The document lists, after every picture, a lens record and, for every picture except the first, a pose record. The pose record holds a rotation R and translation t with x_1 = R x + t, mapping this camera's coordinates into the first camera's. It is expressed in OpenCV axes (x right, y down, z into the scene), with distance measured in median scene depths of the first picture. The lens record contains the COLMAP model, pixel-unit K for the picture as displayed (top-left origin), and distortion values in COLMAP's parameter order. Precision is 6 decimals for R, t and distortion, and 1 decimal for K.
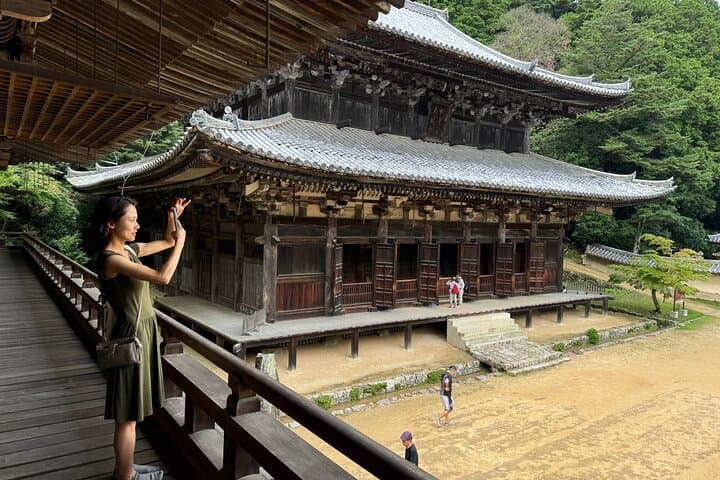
lens RADIAL K [[518.0, 0, 360.0], [0, 518.0, 240.0], [0, 0, 1]] dist [-0.001916, -0.003822]
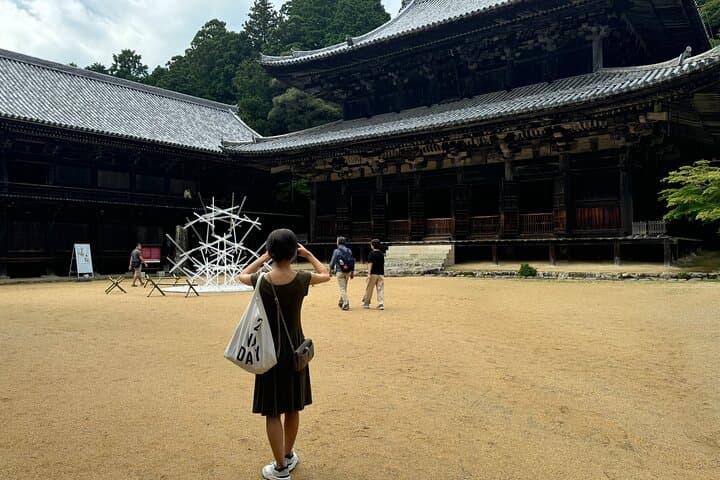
lens RADIAL K [[518.0, 0, 360.0], [0, 518.0, 240.0], [0, 0, 1]] dist [-0.001916, -0.003822]
pose [[0.290204, -0.038547, -0.956188, 1.295036], [-0.012451, 0.998952, -0.044050, 0.187785], [0.956884, 0.024689, 0.289420, 0.531849]]
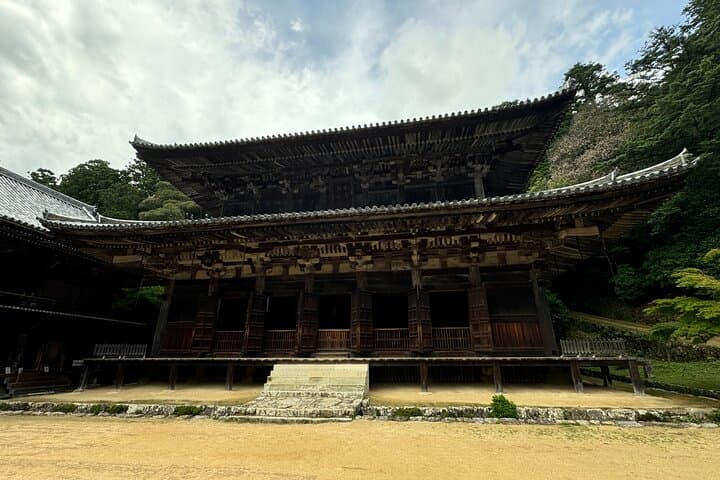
lens RADIAL K [[309.8, 0, 355.4], [0, 309.8, 241.7], [0, 0, 1]] dist [-0.001215, -0.000004]
pose [[0.693226, -0.272551, -0.667198, 0.679697], [-0.007091, 0.923114, -0.384461, 0.157043], [0.720685, 0.271250, 0.637994, 0.647658]]
